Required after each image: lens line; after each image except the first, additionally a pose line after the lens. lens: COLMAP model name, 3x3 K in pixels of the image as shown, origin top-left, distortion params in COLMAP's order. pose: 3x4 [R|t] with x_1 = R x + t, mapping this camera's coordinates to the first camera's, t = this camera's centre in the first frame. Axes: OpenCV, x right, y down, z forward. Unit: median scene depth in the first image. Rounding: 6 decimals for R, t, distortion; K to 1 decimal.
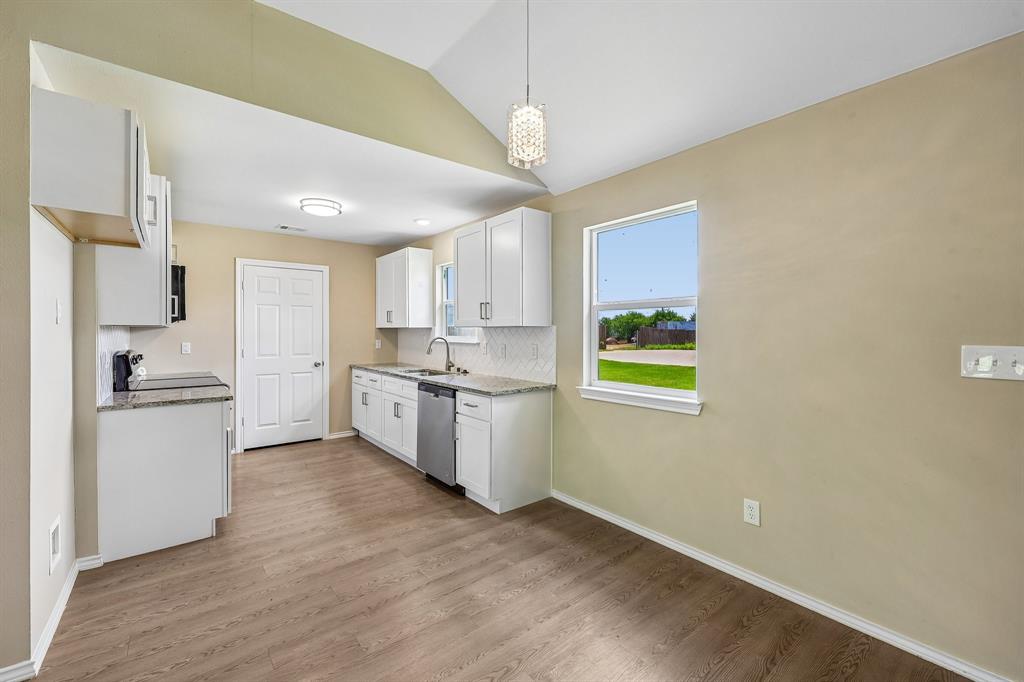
lens RADIAL K [[429.7, 0, 514.0], [0, 429.7, 332.8], [0, 0, 1]] dist [-0.001309, 0.001161]
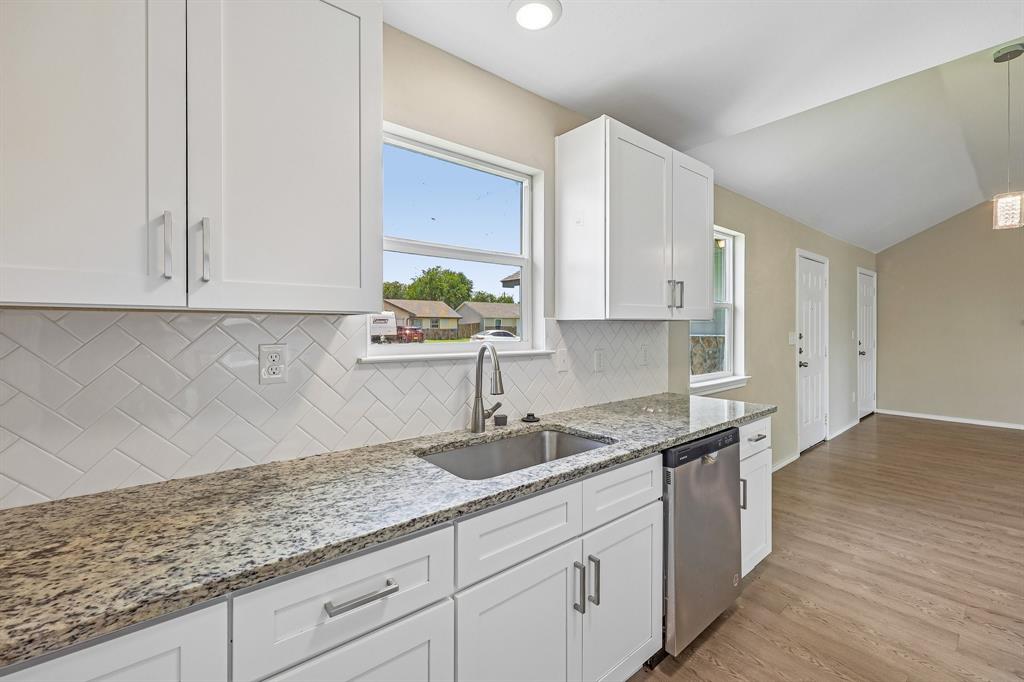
lens RADIAL K [[429.7, 0, 510.0], [0, 429.7, 322.2], [0, 0, 1]] dist [-0.001309, 0.001161]
pose [[-0.016225, 0.006822, 0.999845, -0.540702], [0.002534, 0.999974, -0.006782, -0.006905], [-0.999865, 0.002423, -0.016242, 0.982041]]
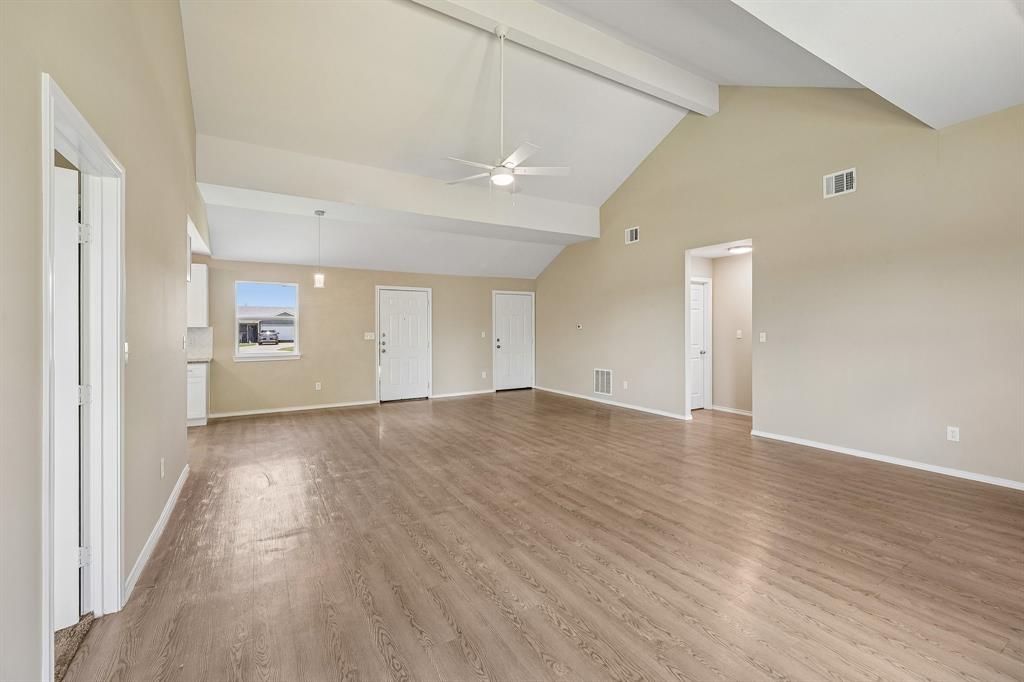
lens RADIAL K [[429.7, 0, 513.7], [0, 429.7, 327.3], [0, 0, 1]] dist [-0.001309, 0.001161]
pose [[0.126622, 0.003714, 0.991944, -1.215982], [0.004864, 0.999979, -0.004365, -0.001589], [-0.991939, 0.005377, 0.126601, -0.426971]]
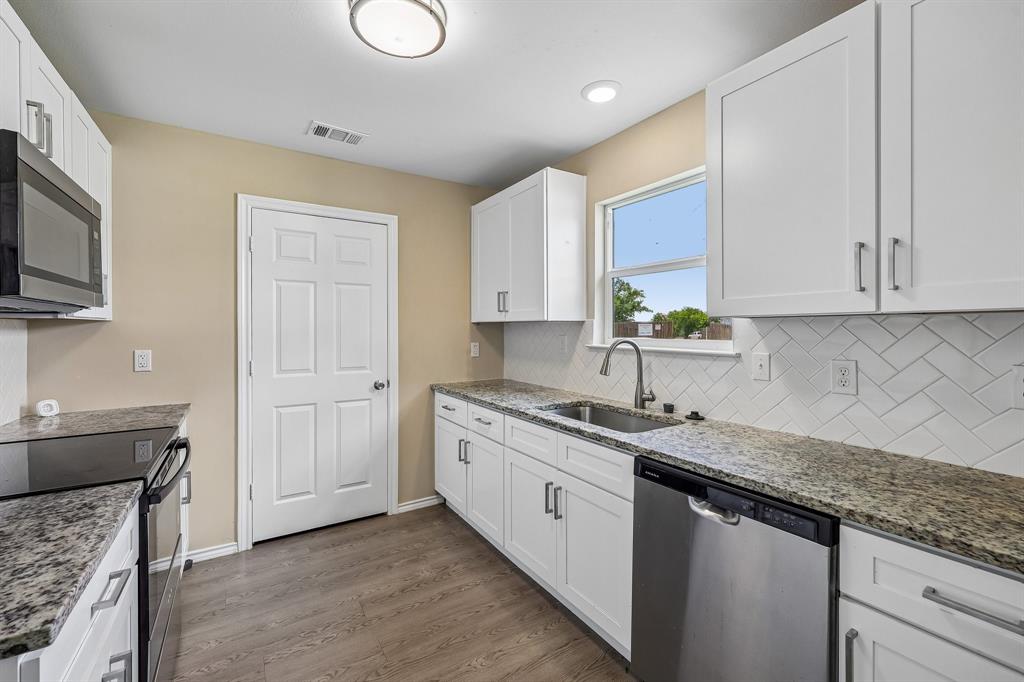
lens RADIAL K [[429.7, 0, 510.5], [0, 429.7, 329.8], [0, 0, 1]] dist [-0.001309, 0.001161]
pose [[0.994227, -0.000806, -0.107293, -0.247549], [0.000847, 1.000000, 0.000334, -0.001226], [0.107292, -0.000423, 0.994227, 0.501294]]
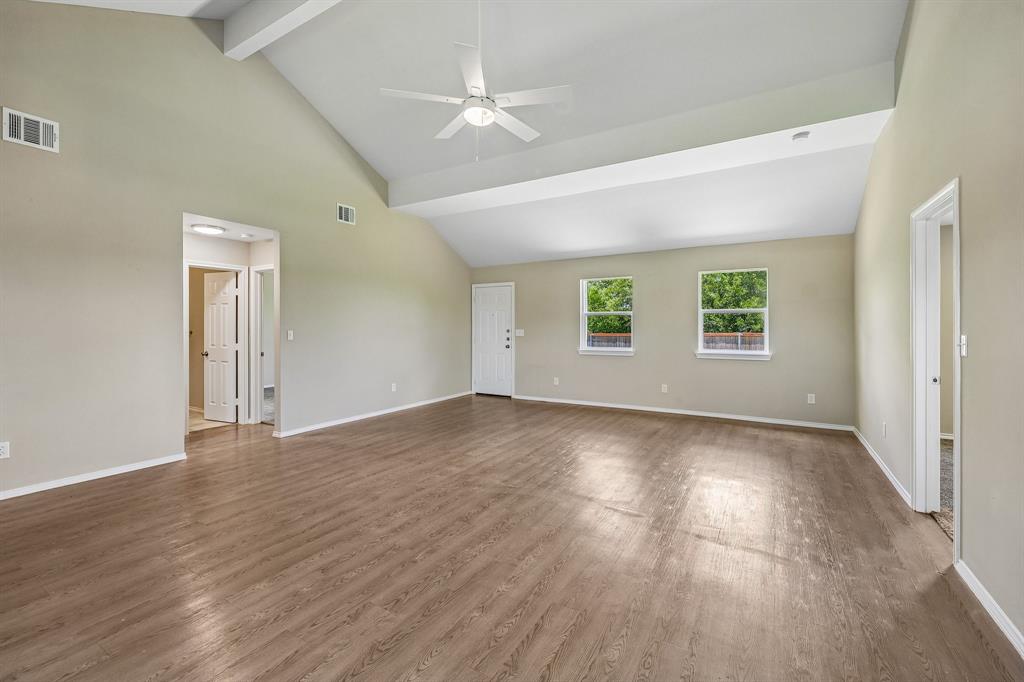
lens RADIAL K [[429.7, 0, 509.8], [0, 429.7, 330.4], [0, 0, 1]] dist [-0.001309, 0.001161]
pose [[-0.937416, 0.004073, -0.348188, -0.138686], [0.000849, 0.999955, 0.009411, -0.000265], [0.348211, 0.008527, -0.937377, 0.334043]]
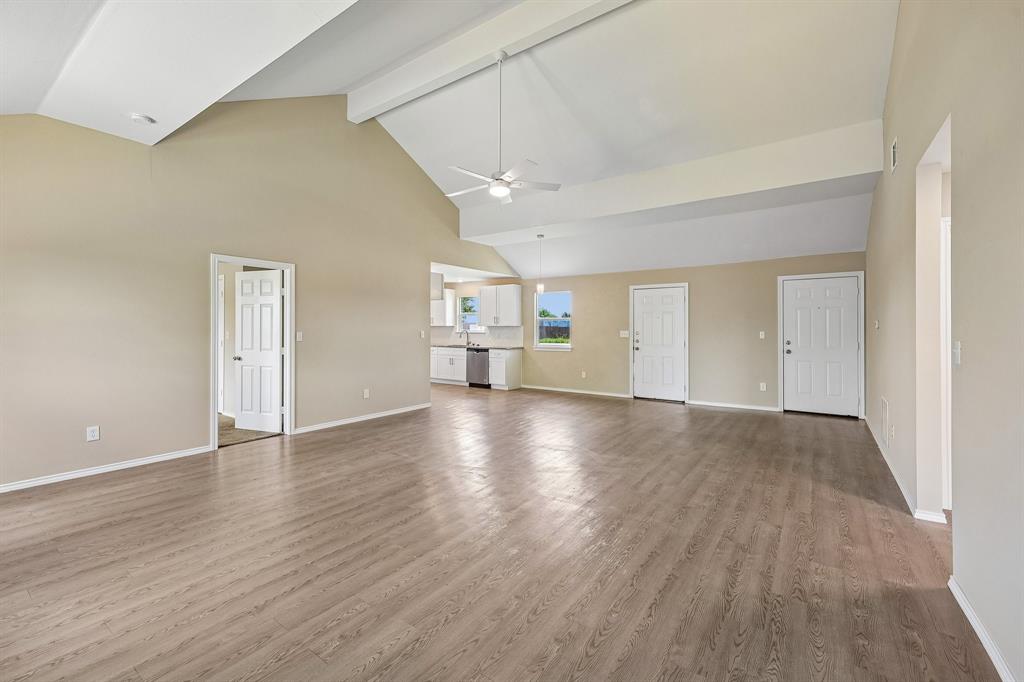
lens RADIAL K [[429.7, 0, 510.3], [0, 429.7, 326.9], [0, 0, 1]] dist [-0.001309, 0.001161]
pose [[0.959639, 0.001065, 0.281232, -0.577699], [-0.000016, 0.999993, -0.003733, 0.000121], [-0.281234, 0.003577, 0.959633, -1.246960]]
